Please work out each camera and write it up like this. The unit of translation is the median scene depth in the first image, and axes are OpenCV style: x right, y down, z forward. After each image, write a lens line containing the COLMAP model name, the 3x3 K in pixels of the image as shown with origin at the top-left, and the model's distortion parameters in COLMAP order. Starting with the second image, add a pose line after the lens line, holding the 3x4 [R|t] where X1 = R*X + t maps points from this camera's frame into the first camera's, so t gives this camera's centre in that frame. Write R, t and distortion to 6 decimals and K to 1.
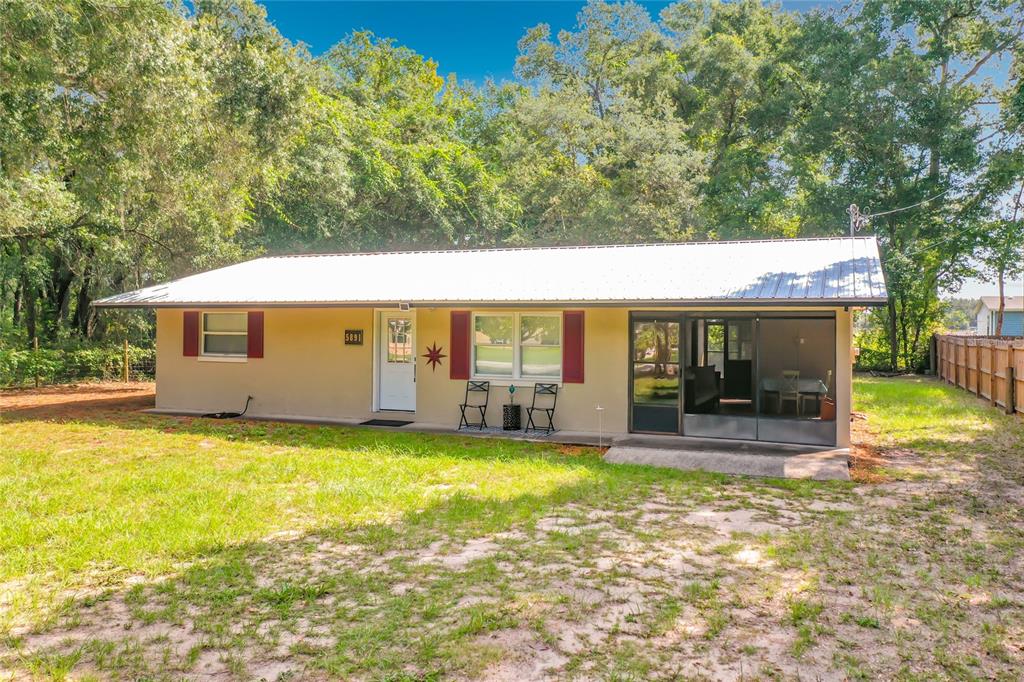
lens RADIAL K [[846.8, 0, 524.9], [0, 846.8, 335.6], [0, 0, 1]] dist [0.000477, -0.002534]
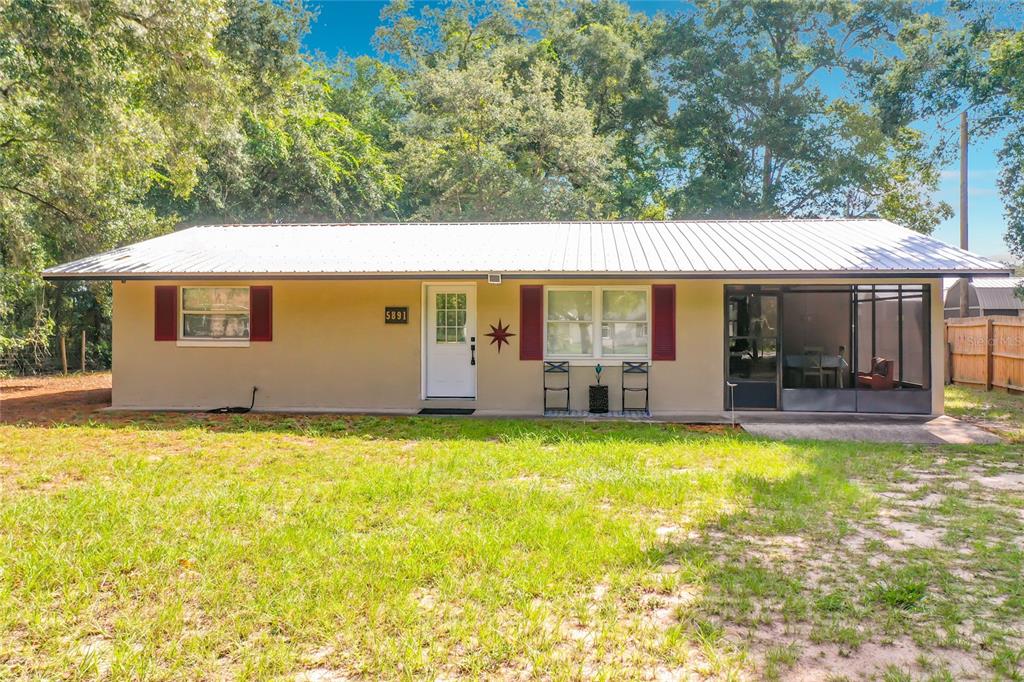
lens RADIAL K [[846.8, 0, 524.9], [0, 846.8, 335.6], [0, 0, 1]] dist [0.000477, -0.002534]
pose [[0.952792, -0.010060, 0.303457, -0.355063], [0.008178, 0.999939, 0.007472, 0.018286], [-0.303514, -0.004638, 0.952816, 0.133228]]
